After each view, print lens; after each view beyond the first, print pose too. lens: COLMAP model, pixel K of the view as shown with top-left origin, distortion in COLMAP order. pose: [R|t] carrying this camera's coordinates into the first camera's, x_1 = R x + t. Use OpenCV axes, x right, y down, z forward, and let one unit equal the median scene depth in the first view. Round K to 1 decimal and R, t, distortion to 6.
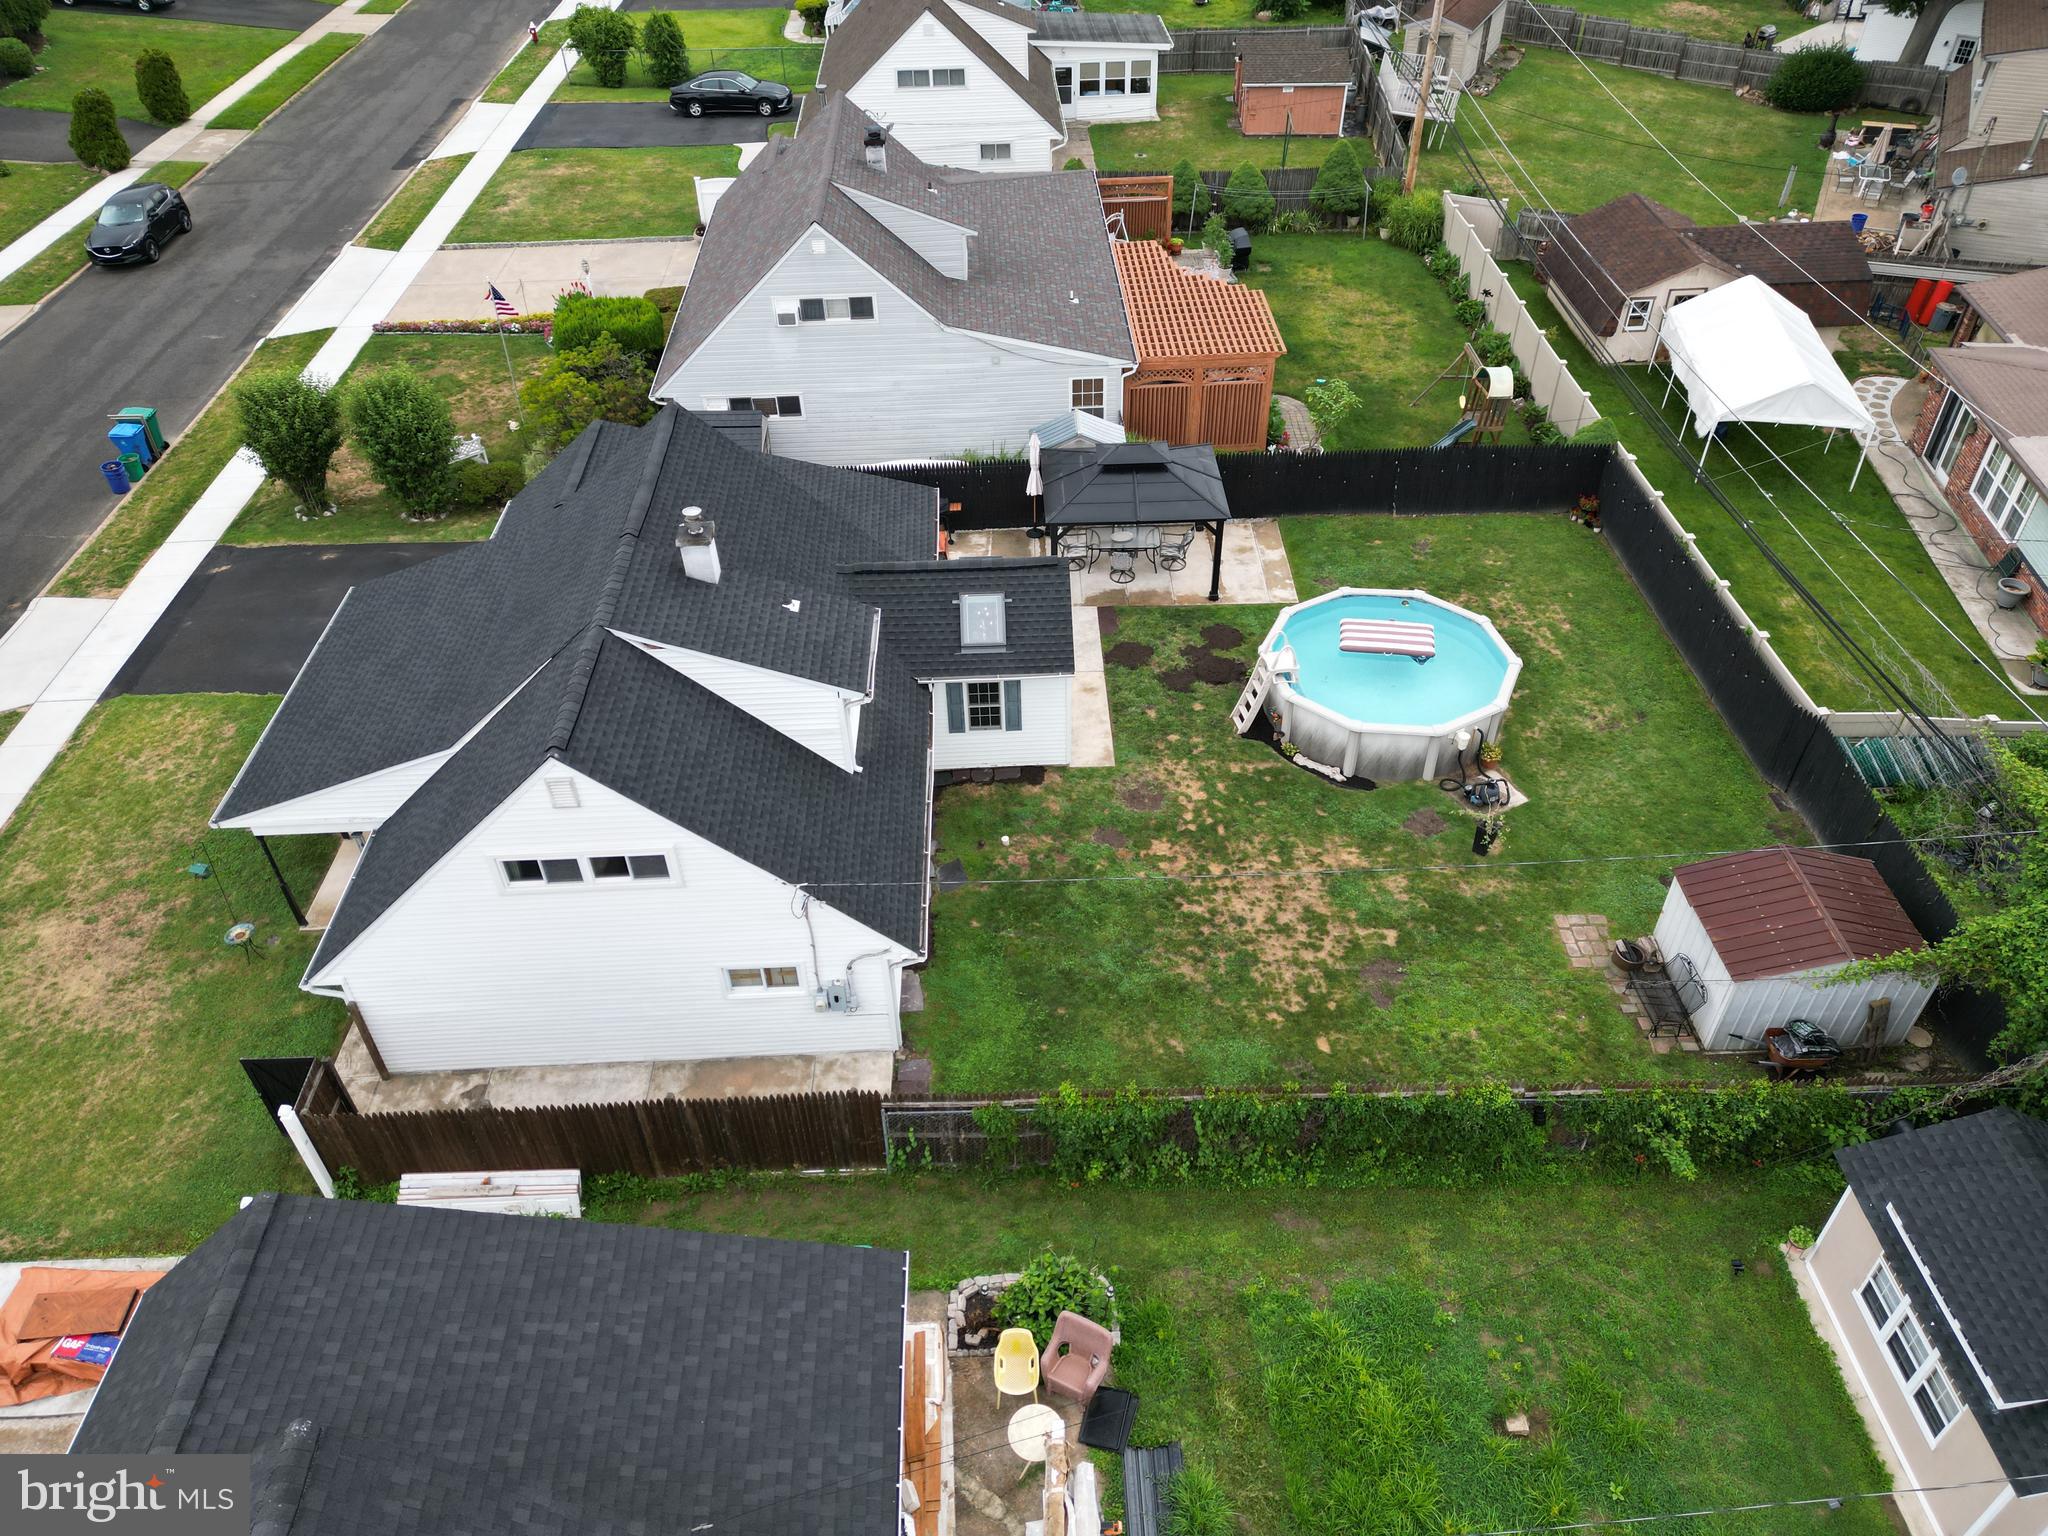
lens RADIAL K [[1437.4, 0, 1024.4], [0, 1437.4, 756.4], [0, 0, 1]] dist [0.072234, -0.063842]
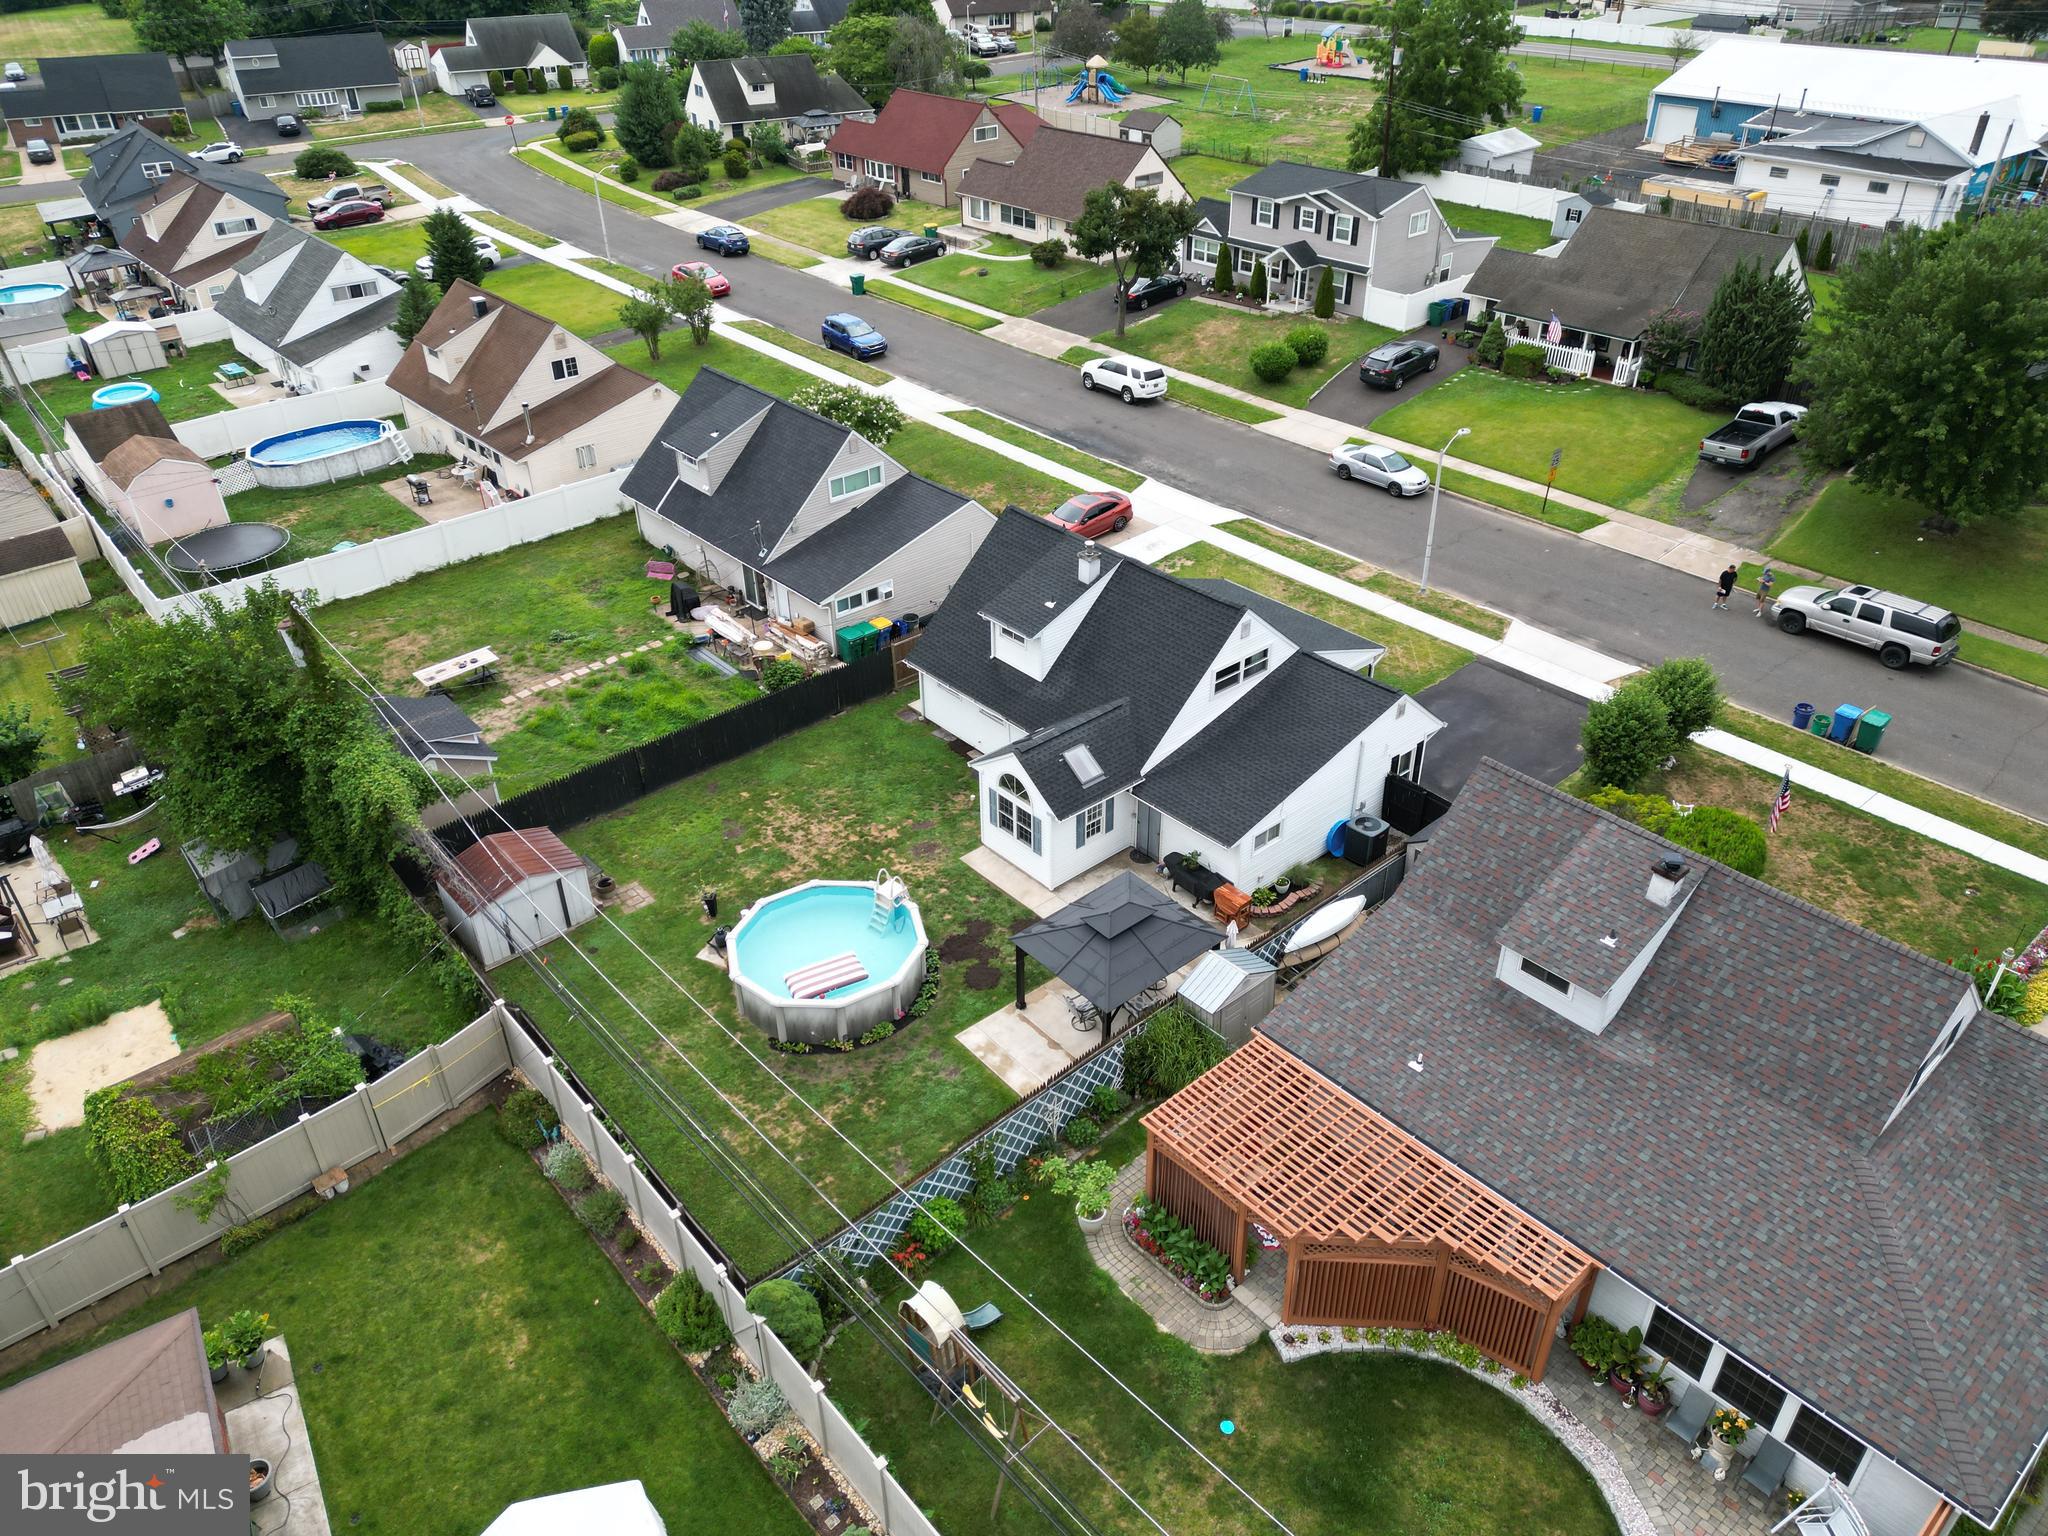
lens RADIAL K [[1437.4, 0, 1030.1], [0, 1437.4, 761.5], [0, 0, 1]] dist [0.072234, -0.063842]
pose [[-0.771328, 0.365163, -0.521258, 0.752950], [-0.388402, 0.378743, 0.840058, -1.320581], [0.504181, 0.850418, -0.150305, 1.212342]]
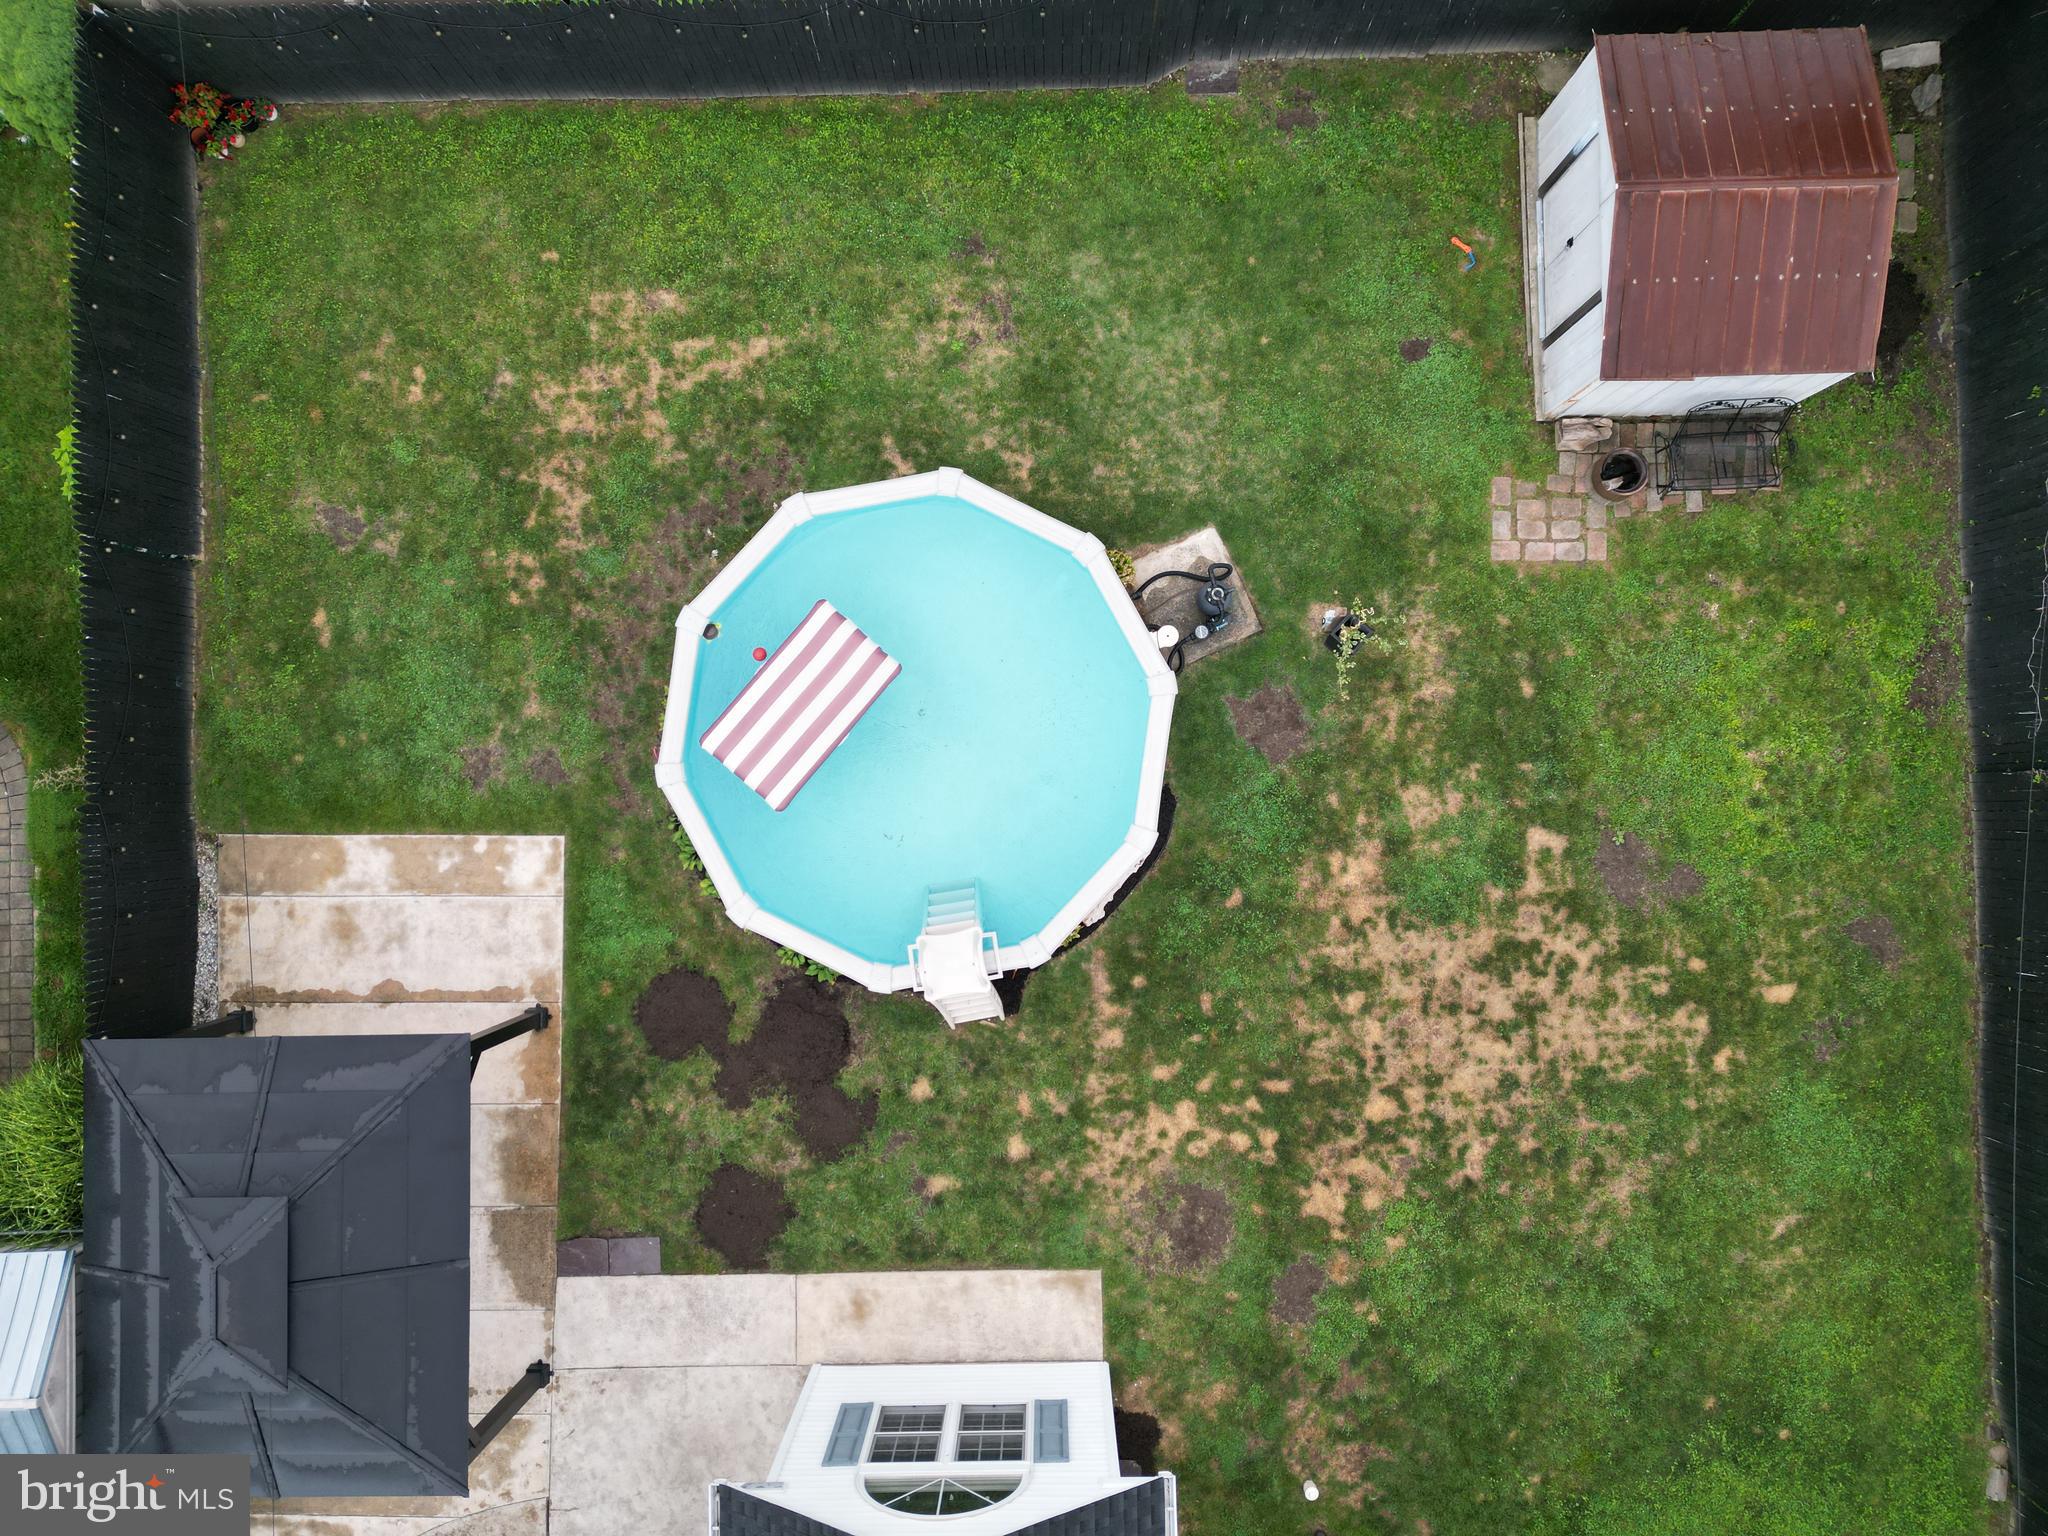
lens RADIAL K [[1437.4, 0, 1030.9], [0, 1437.4, 754.6], [0, 0, 1]] dist [0.072234, -0.063842]
pose [[0.010531, -0.999332, 0.034989, 0.240968], [0.651684, 0.033398, 0.757755, -0.433338], [-0.758417, 0.014822, 0.651601, 0.695872]]
